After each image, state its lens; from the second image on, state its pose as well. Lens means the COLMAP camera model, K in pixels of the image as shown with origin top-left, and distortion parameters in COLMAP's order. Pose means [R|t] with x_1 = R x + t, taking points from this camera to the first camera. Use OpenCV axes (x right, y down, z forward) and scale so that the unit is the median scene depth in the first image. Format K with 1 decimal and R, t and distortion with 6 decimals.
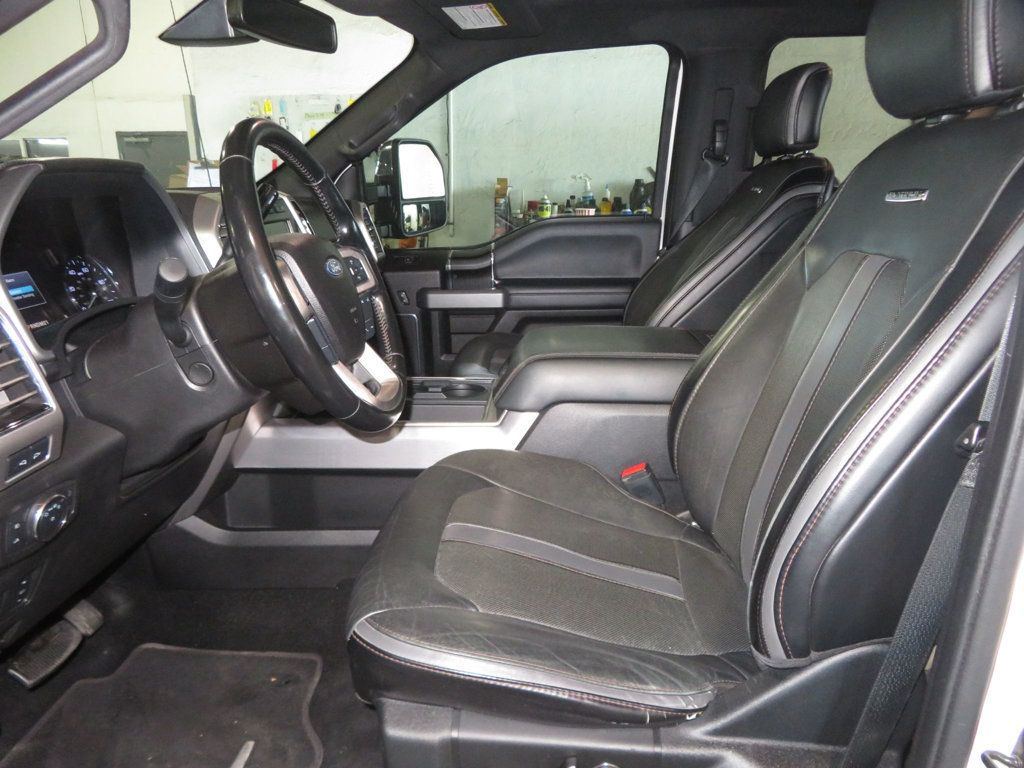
lens RADIAL K [[727.1, 0, 512.0], [0, 727.1, 384.0], [0, 0, 1]] dist [0.004545, 0.002544]
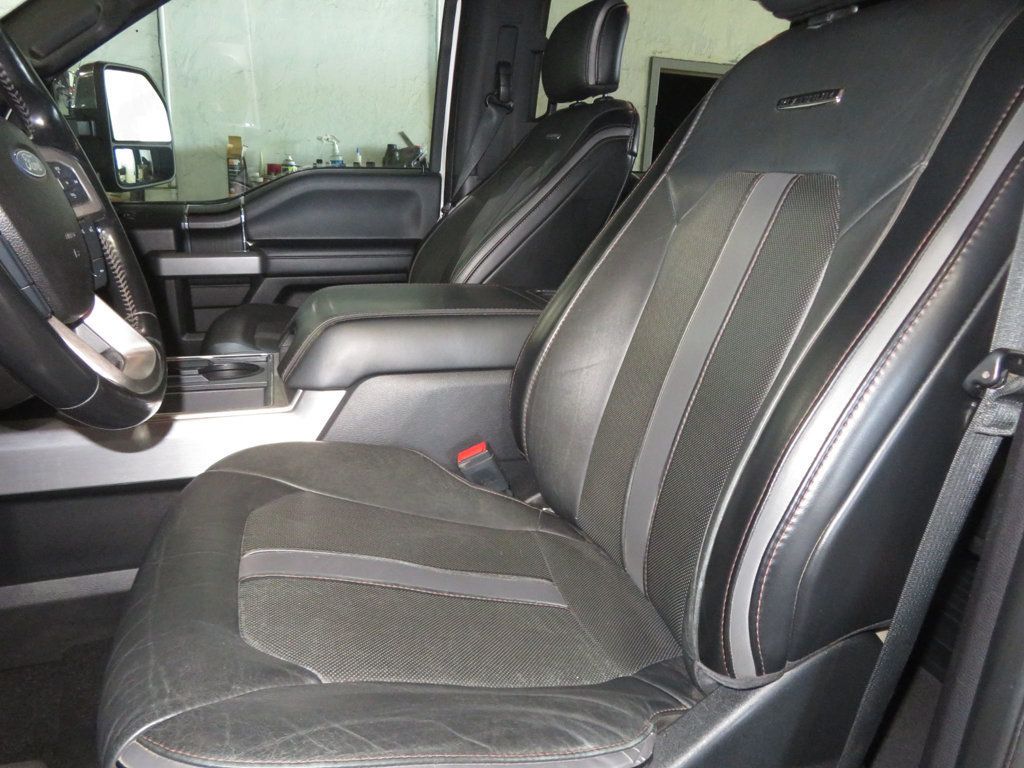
lens RADIAL K [[727.1, 0, 512.0], [0, 727.1, 384.0], [0, 0, 1]] dist [0.004545, 0.002544]
pose [[0.938244, -0.061231, 0.340514, -0.059918], [0.053450, 0.998051, 0.032194, 0.016904], [-0.341822, -0.012006, 0.939688, 0.203031]]
